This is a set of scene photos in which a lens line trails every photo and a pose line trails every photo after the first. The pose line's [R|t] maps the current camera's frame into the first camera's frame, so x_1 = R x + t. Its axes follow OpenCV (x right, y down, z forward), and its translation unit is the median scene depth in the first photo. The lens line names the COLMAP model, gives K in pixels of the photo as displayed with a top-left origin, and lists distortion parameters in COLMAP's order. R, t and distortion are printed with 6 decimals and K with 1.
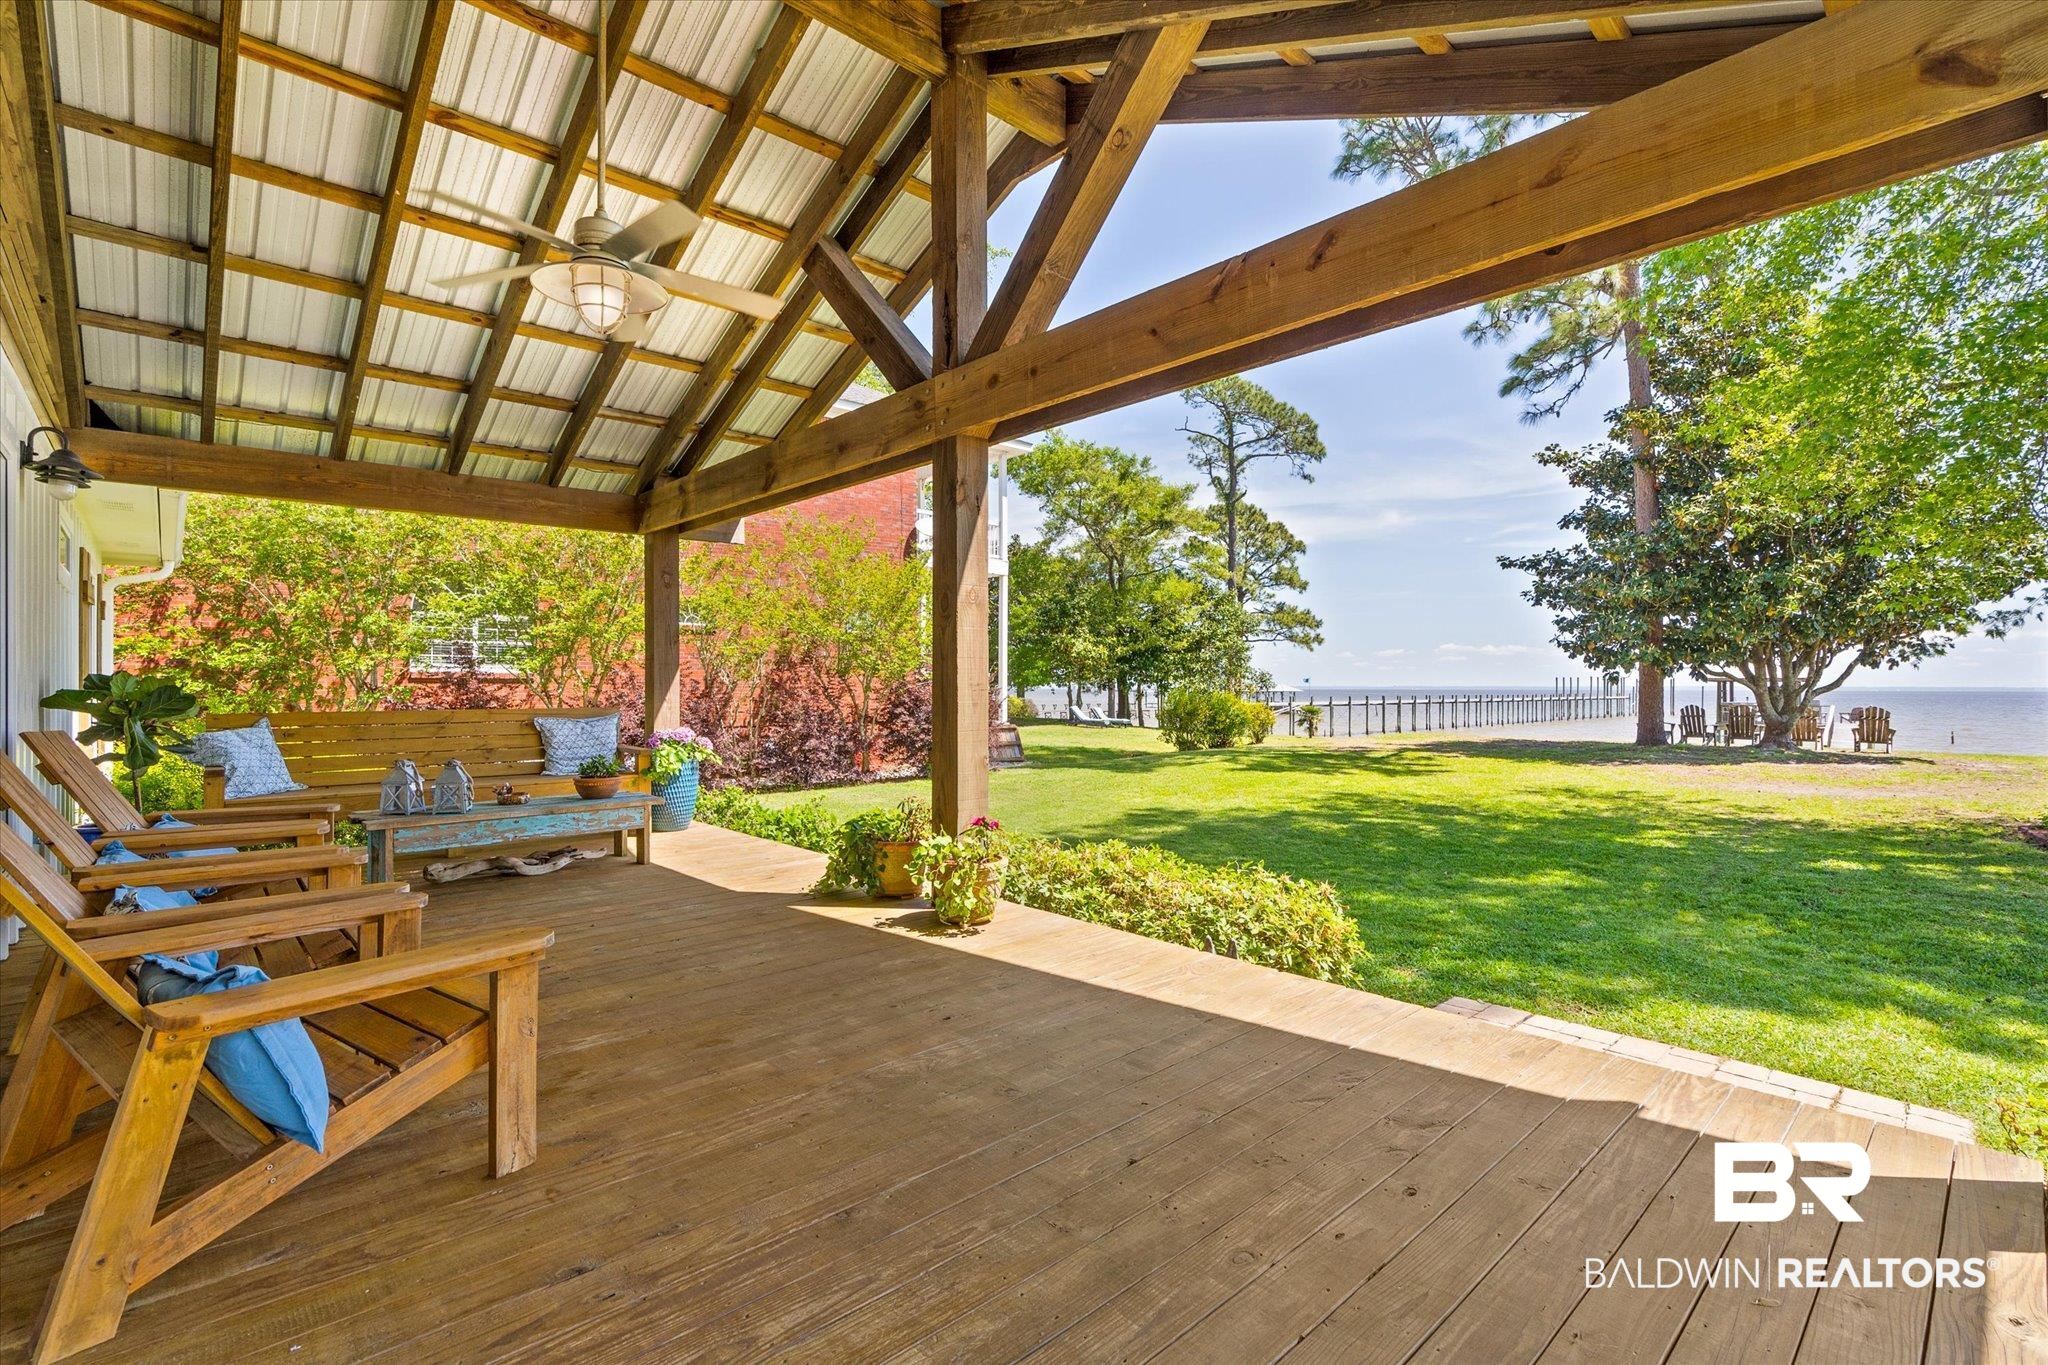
lens RADIAL K [[939.4, 0, 1038.3], [0, 939.4, 679.2], [0, 0, 1]] dist [-0.004664, -0.000268]
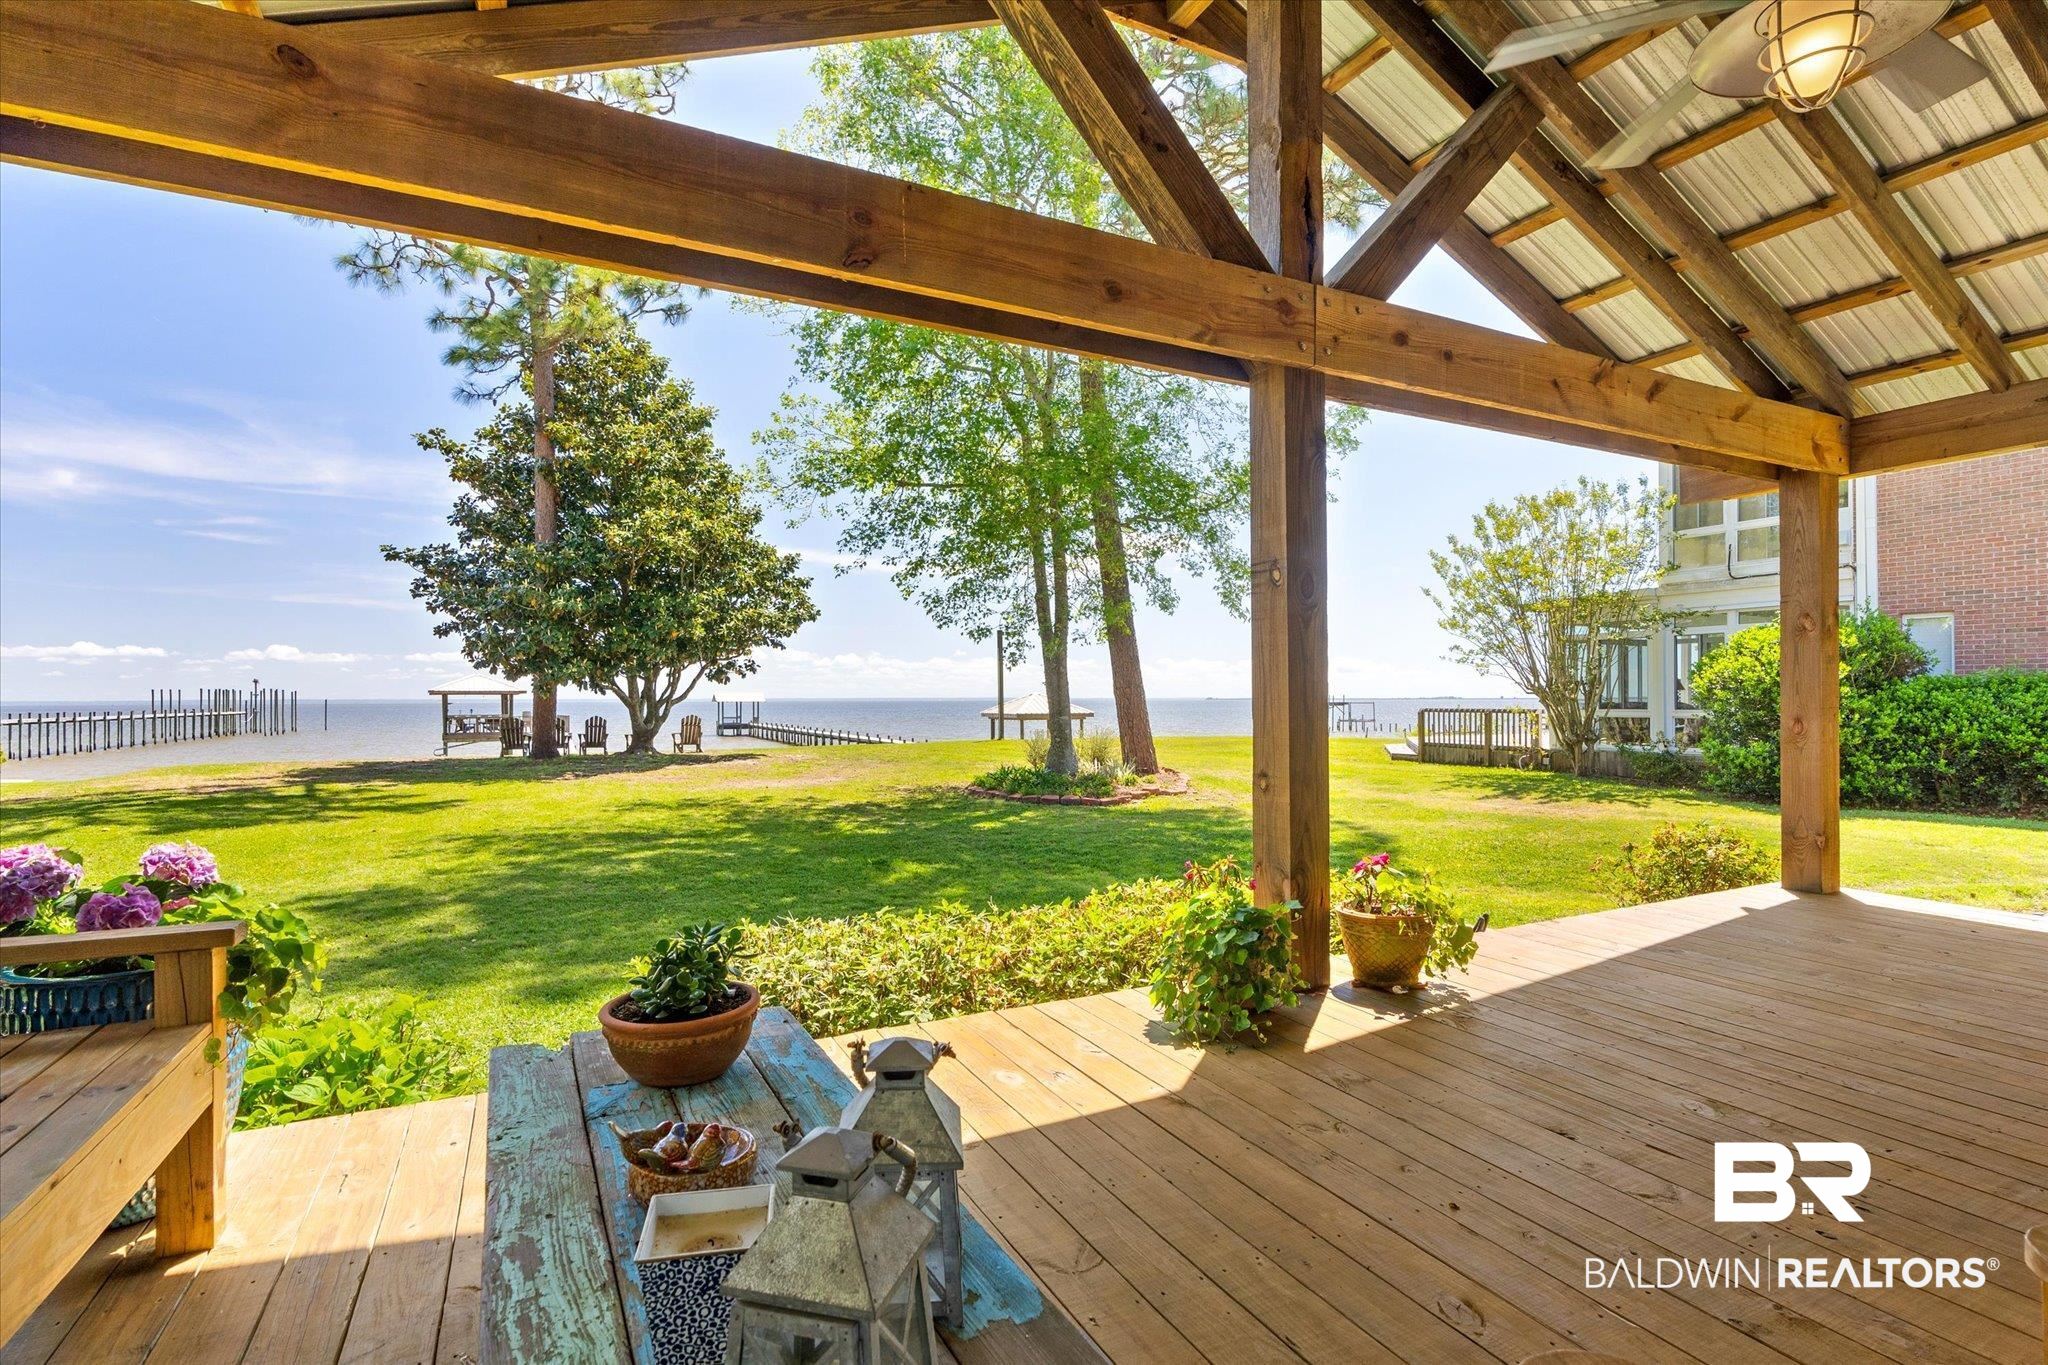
lens RADIAL K [[939.4, 0, 1038.3], [0, 939.4, 679.2], [0, 0, 1]] dist [-0.004664, -0.000268]
pose [[0.271287, 0.014898, 0.962383, -0.154974], [-0.002244, 0.999887, -0.014846, 0.000278], [-0.962496, 0.001868, 0.271289, 0.210798]]
